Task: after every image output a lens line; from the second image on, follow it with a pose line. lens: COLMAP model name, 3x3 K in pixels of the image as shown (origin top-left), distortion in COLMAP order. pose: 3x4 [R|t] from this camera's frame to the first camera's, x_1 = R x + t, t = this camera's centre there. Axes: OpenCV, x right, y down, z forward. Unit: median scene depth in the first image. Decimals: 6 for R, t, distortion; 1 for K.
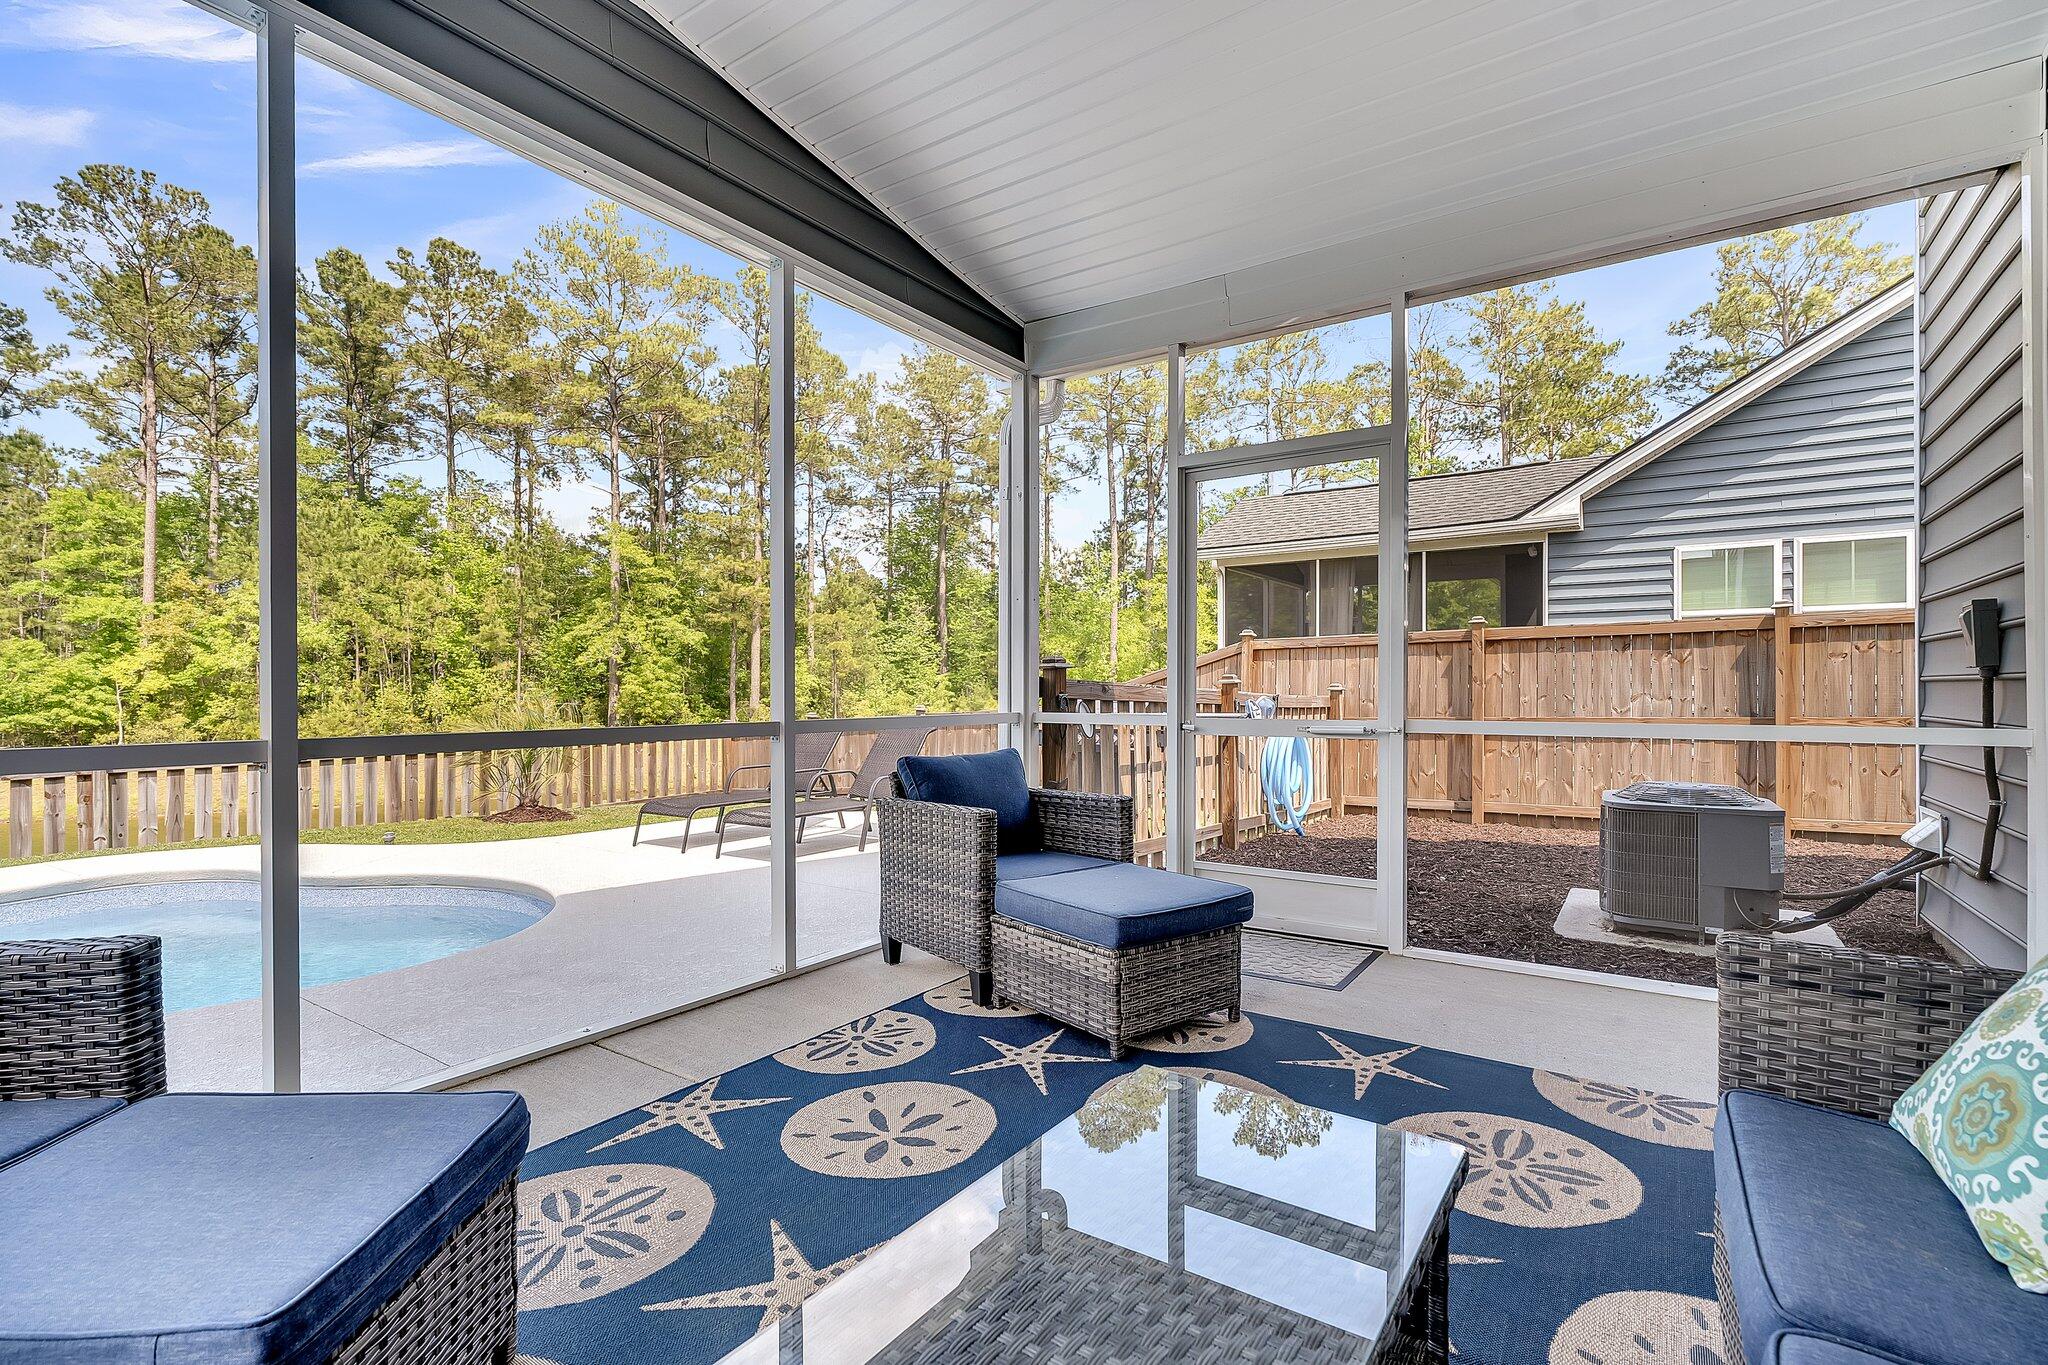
lens RADIAL K [[948.5, 0, 1024.0], [0, 948.5, 682.5], [0, 0, 1]] dist [0.004005, 0.000179]
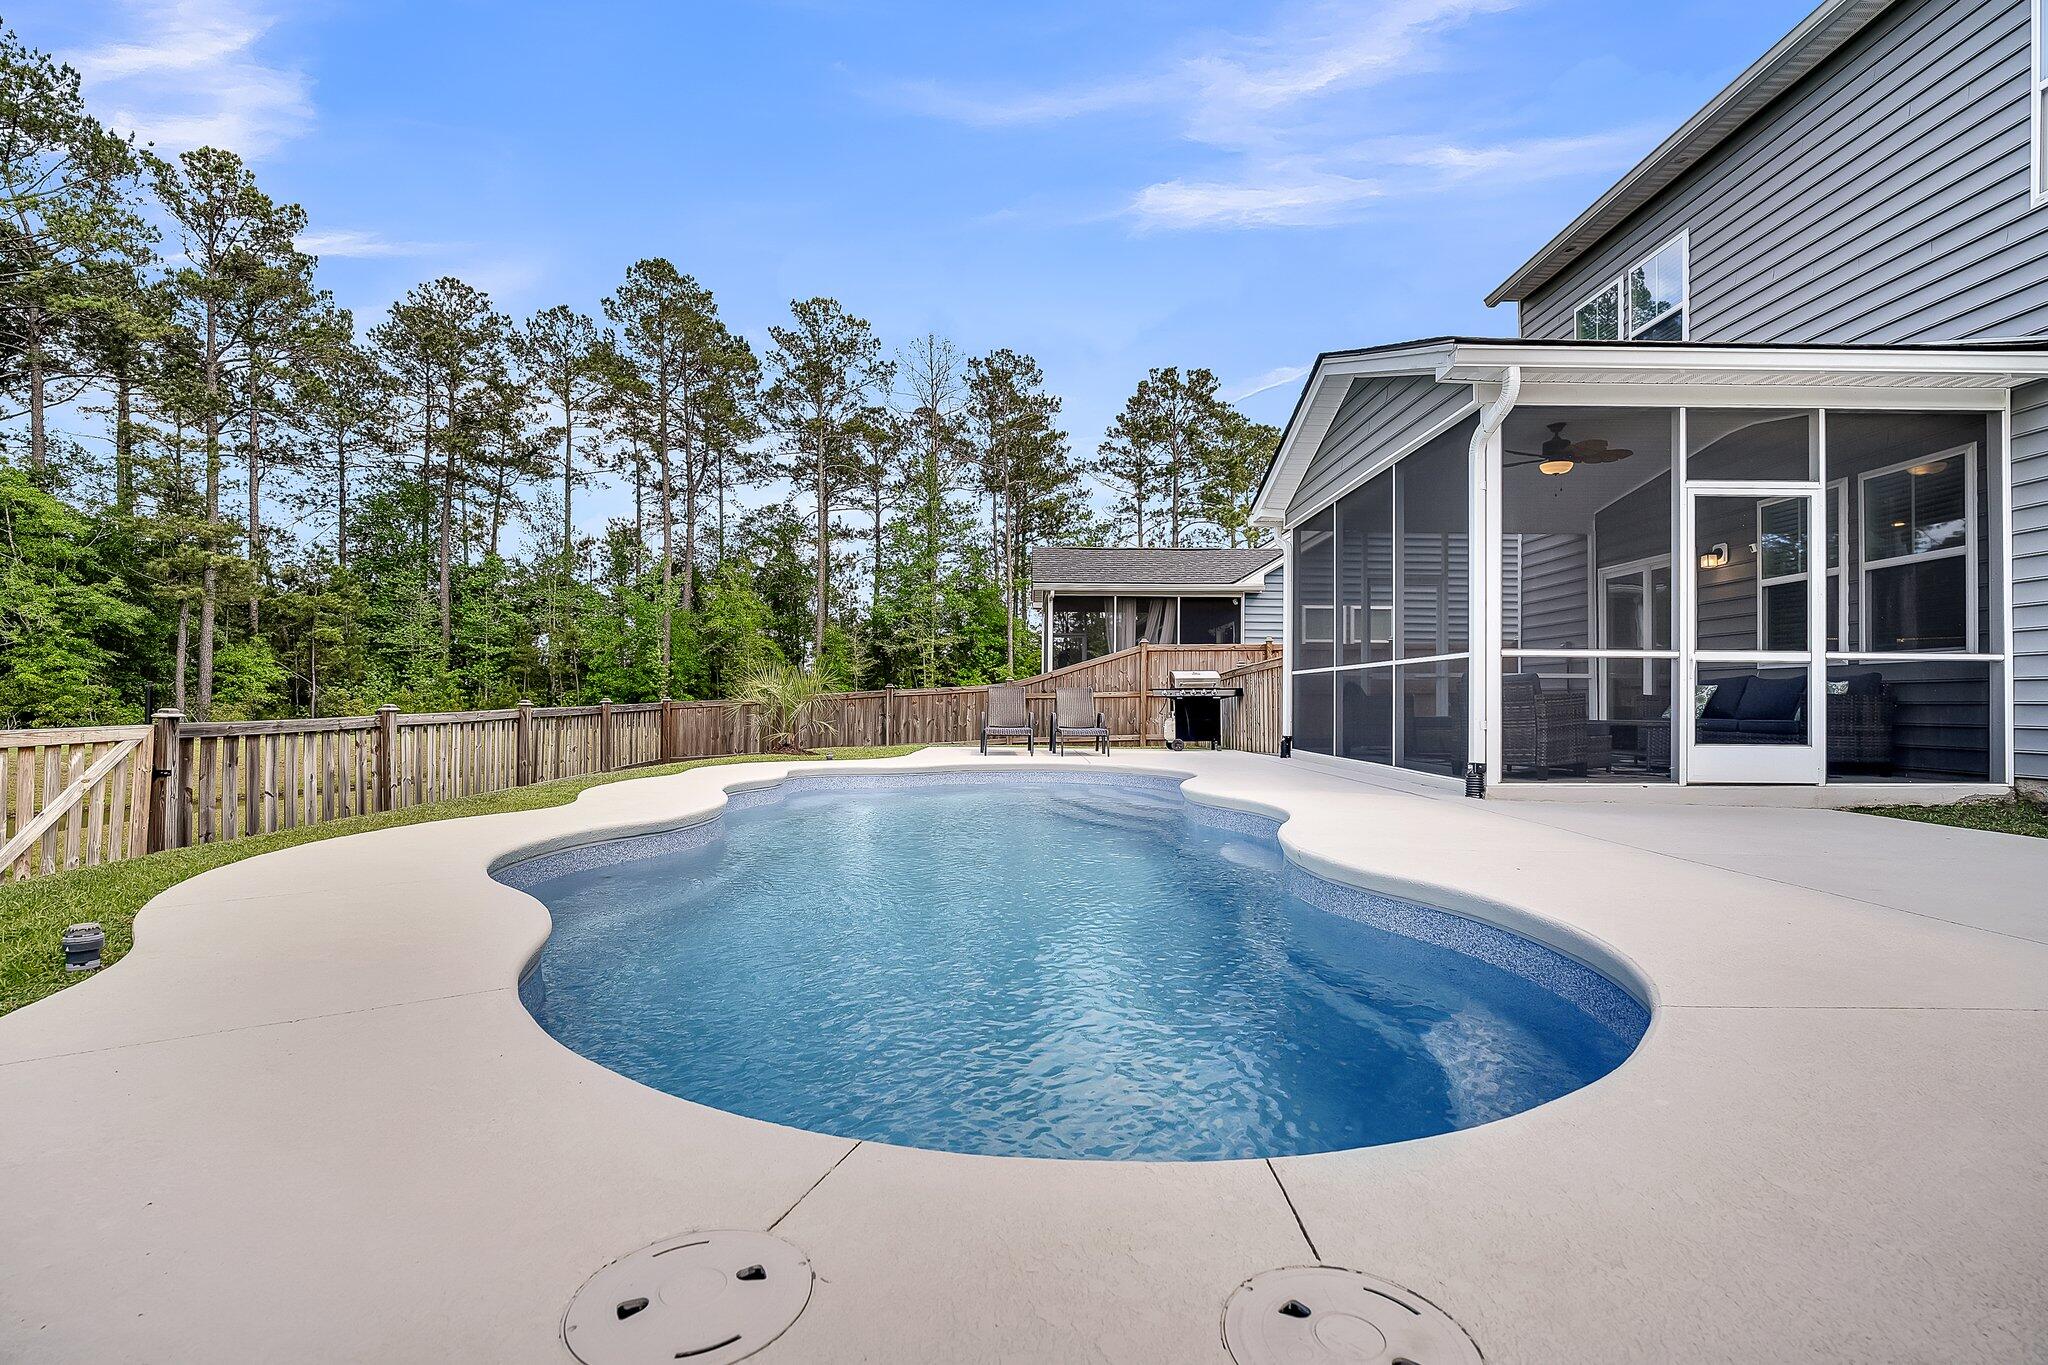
lens RADIAL K [[948.5, 0, 1024.0], [0, 948.5, 682.5], [0, 0, 1]] dist [0.004005, 0.000179]
pose [[0.821832, 0.017801, 0.569452, -0.179435], [-0.012373, 0.999834, -0.013397, 0.008935], [-0.569596, 0.003965, 0.821915, -0.049642]]
